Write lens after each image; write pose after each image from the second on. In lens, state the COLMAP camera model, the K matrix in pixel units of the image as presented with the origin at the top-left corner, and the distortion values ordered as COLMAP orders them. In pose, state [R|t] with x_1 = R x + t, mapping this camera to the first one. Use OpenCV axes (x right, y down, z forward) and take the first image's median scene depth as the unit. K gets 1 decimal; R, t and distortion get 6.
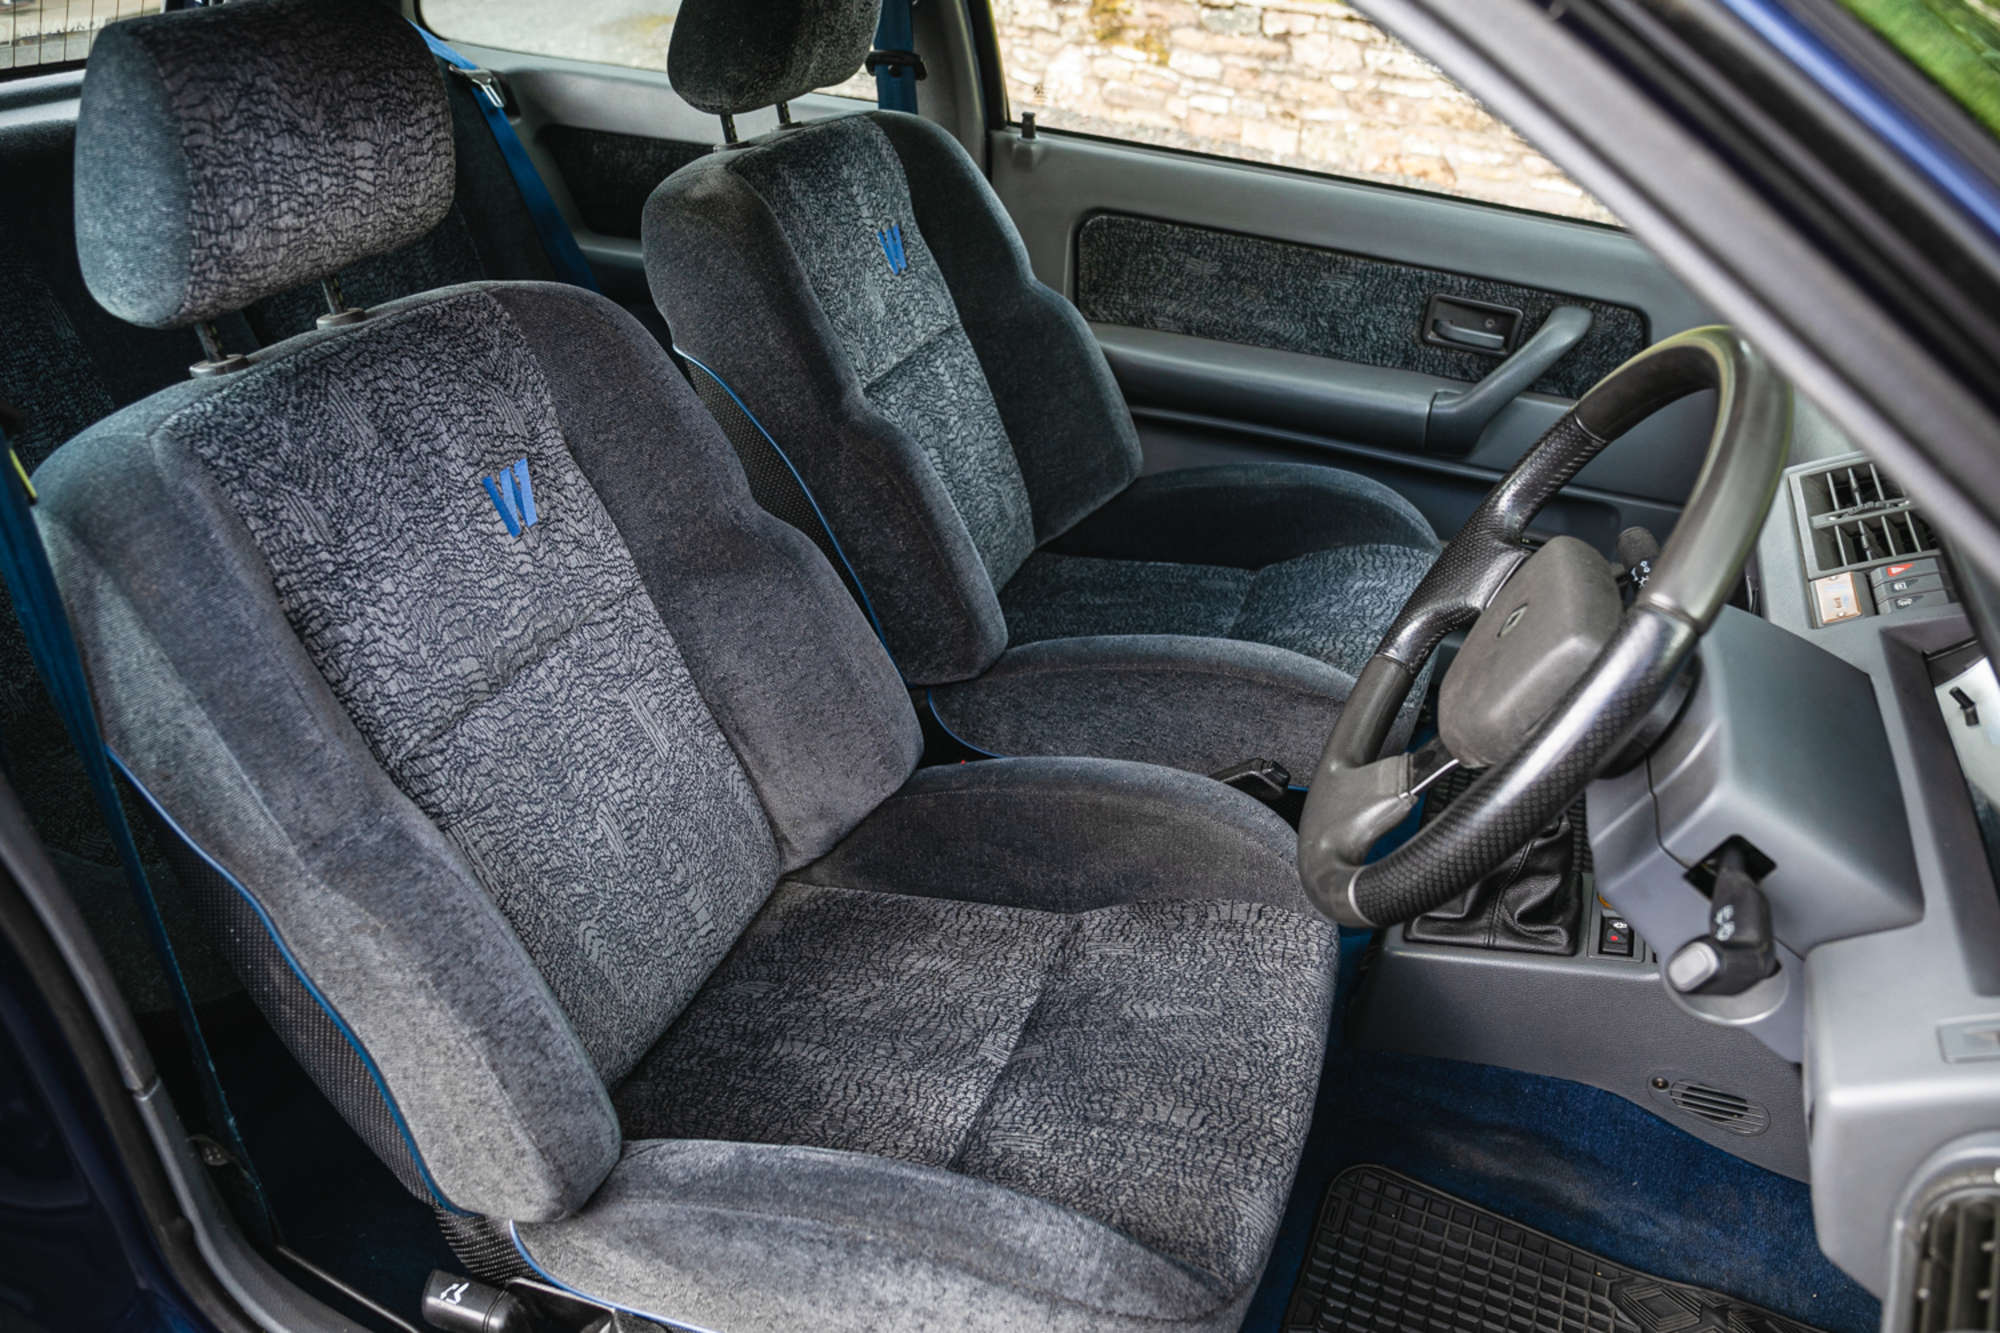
lens RADIAL K [[1465.5, 0, 1000.0], [0, 1465.5, 666.5], [0, 0, 1]] dist [-0.101376, 0.000176]
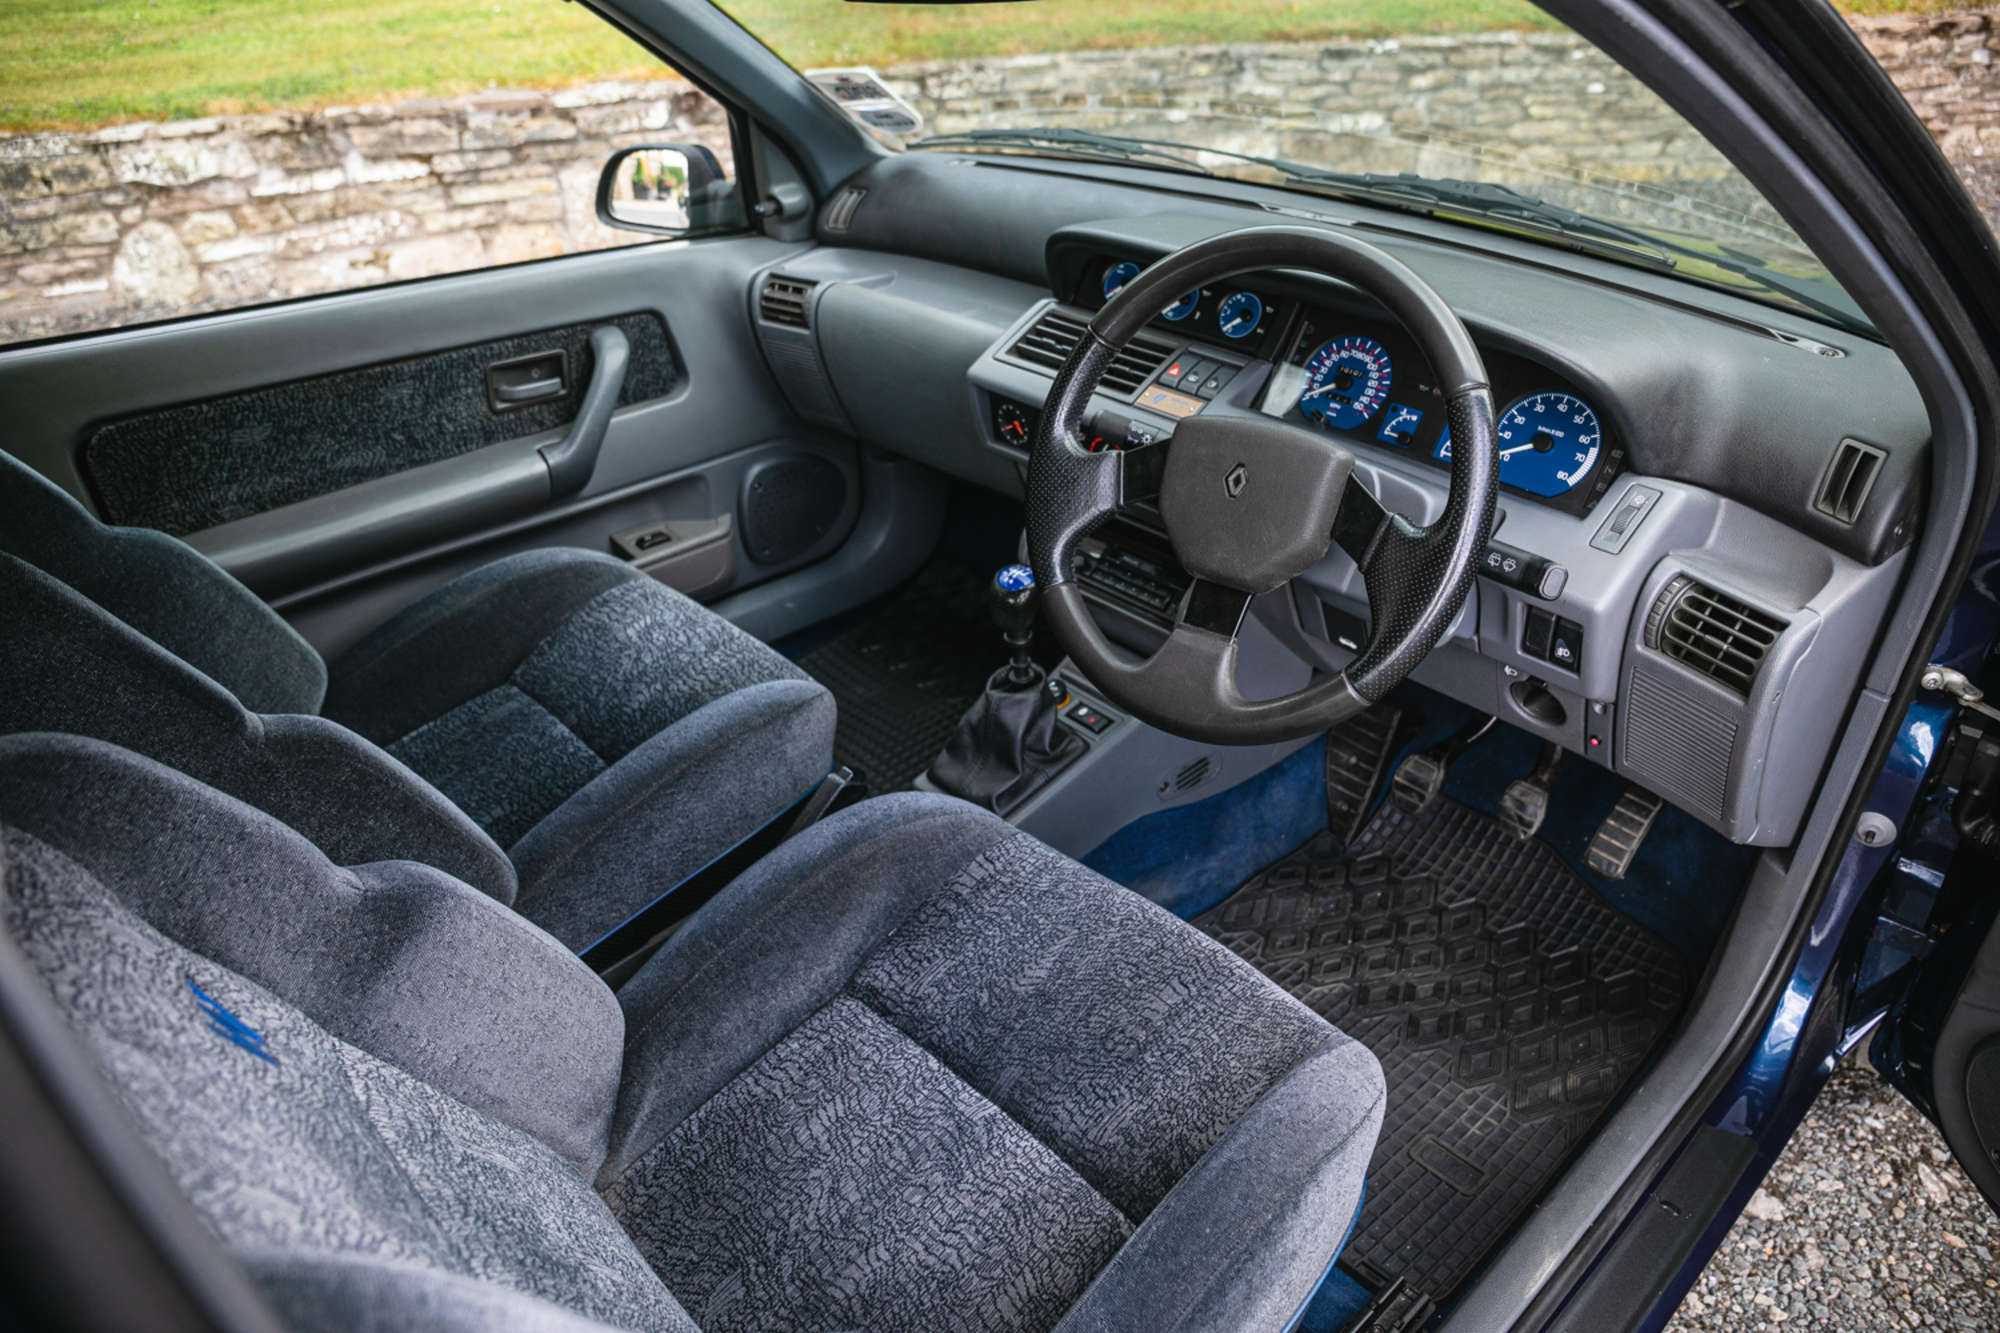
lens RADIAL K [[1330.8, 0, 1000.0], [0, 1330.8, 666.5], [0, 0, 1]] dist [-0.126087, 0.089178]
pose [[0.434733, -0.497608, 0.750595, -0.424061], [0.489743, 0.830088, 0.266657, -0.185621], [-0.755751, 0.251674, 0.604567, 0.272918]]
